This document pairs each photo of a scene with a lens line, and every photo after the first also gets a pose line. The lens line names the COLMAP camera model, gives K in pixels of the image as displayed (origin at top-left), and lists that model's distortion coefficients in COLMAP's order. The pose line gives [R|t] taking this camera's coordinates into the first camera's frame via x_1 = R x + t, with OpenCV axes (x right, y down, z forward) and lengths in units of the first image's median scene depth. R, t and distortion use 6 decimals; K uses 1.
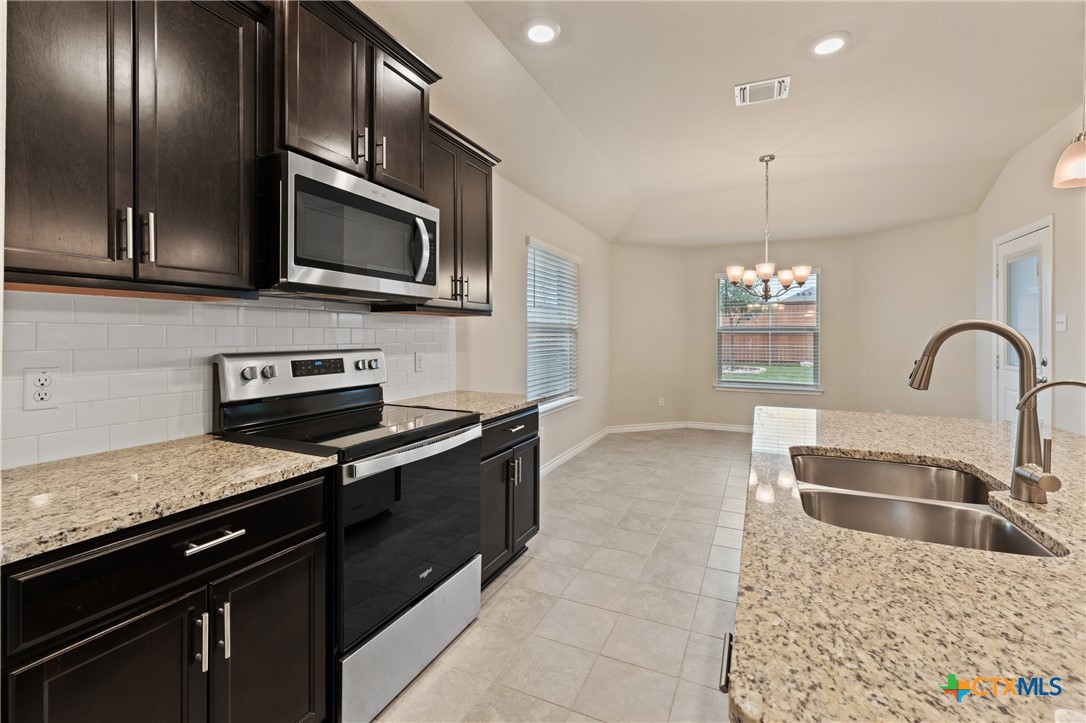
lens RADIAL K [[468.2, 0, 544.4], [0, 468.2, 336.7], [0, 0, 1]] dist [-0.000117, -0.000008]
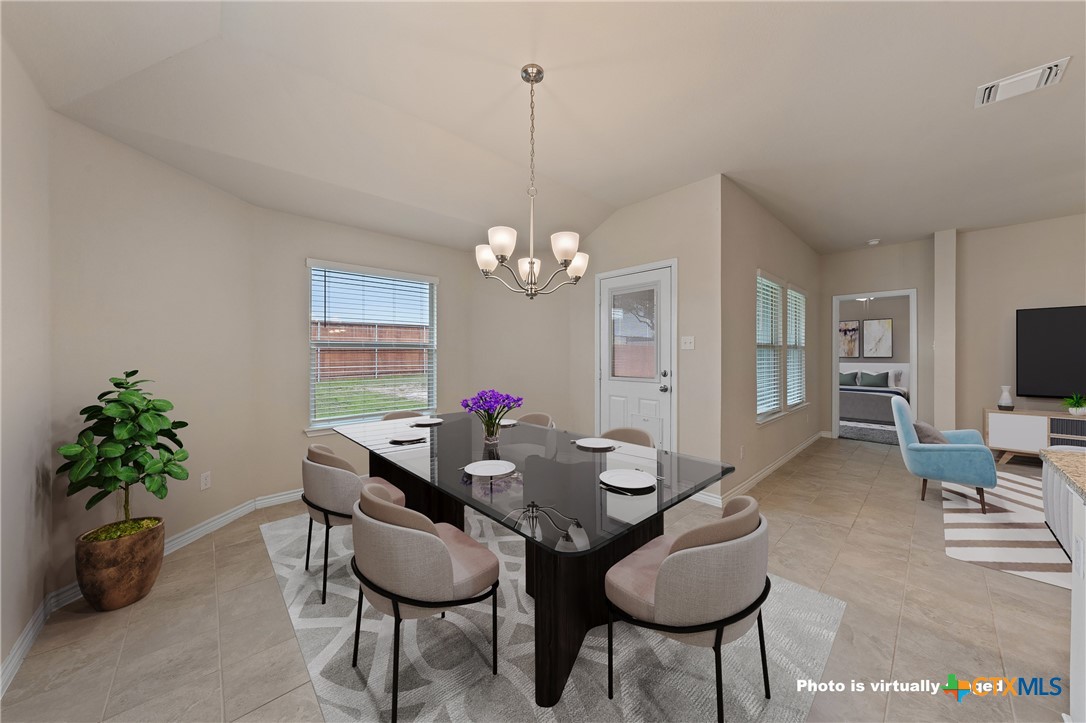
lens RADIAL K [[367.3, 0, 546.2], [0, 367.3, 354.4], [0, 0, 1]] dist [-0.000600, -0.000111]
pose [[0.371101, -0.002745, 0.928589, 0.034017], [0.001267, 0.999996, 0.002450, -0.001960], [-0.928592, 0.000267, 0.371103, 1.499900]]
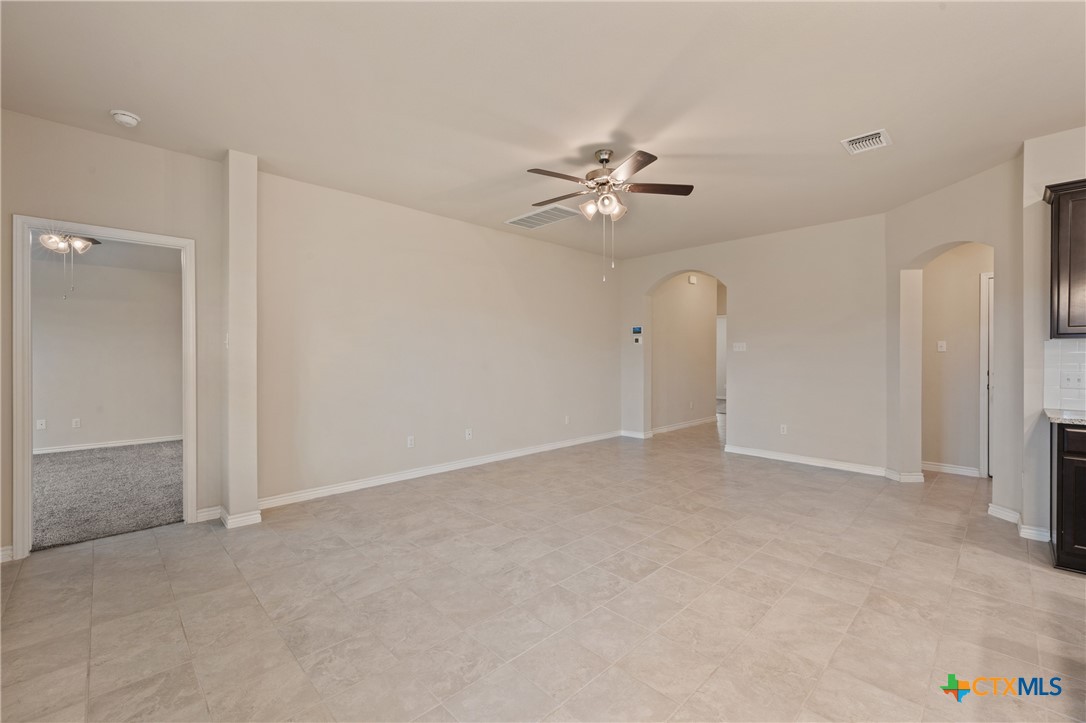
lens RADIAL K [[454.6, 0, 545.5], [0, 454.6, 357.8], [0, 0, 1]] dist [0.000724, -0.000002]
pose [[-0.935465, -0.003920, 0.353398, 1.301363], [-0.002204, 0.999984, 0.005257, 0.000713], [-0.353412, 0.004139, -0.935458, 1.272134]]
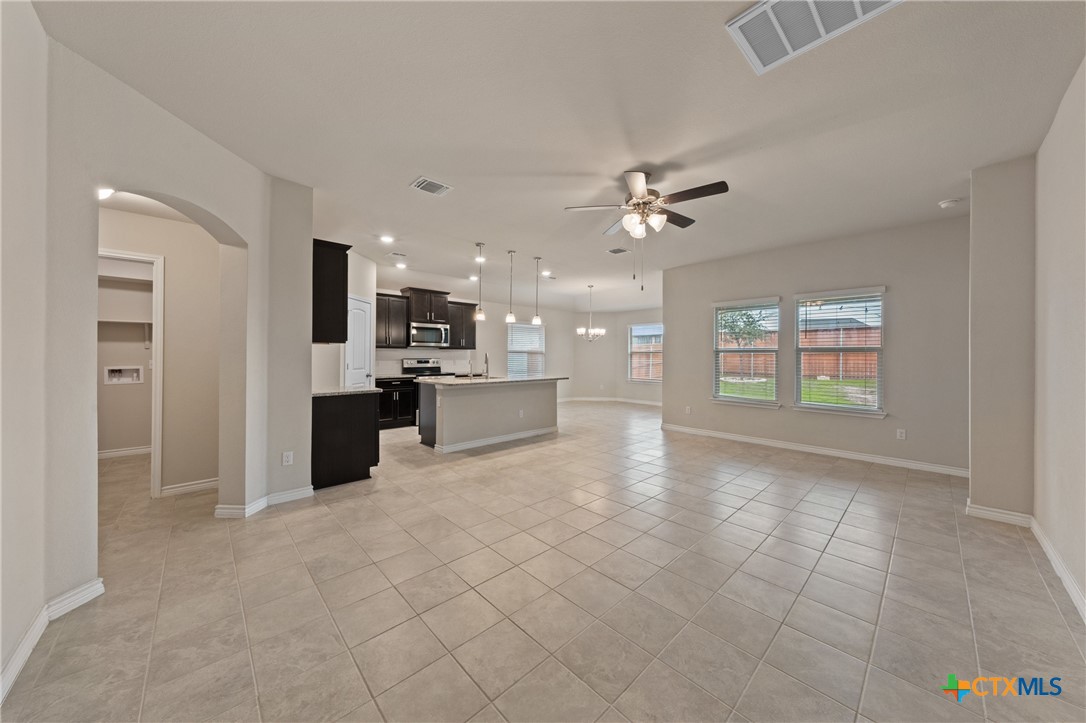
lens RADIAL K [[367.3, 0, 546.2], [0, 367.3, 354.4], [0, 0, 1]] dist [-0.000600, -0.000111]
pose [[0.930558, 0.001969, -0.366139, 1.857713], [-0.003433, 0.999989, -0.003346, -0.000814], [0.366128, 0.004370, 0.930554, -1.808572]]
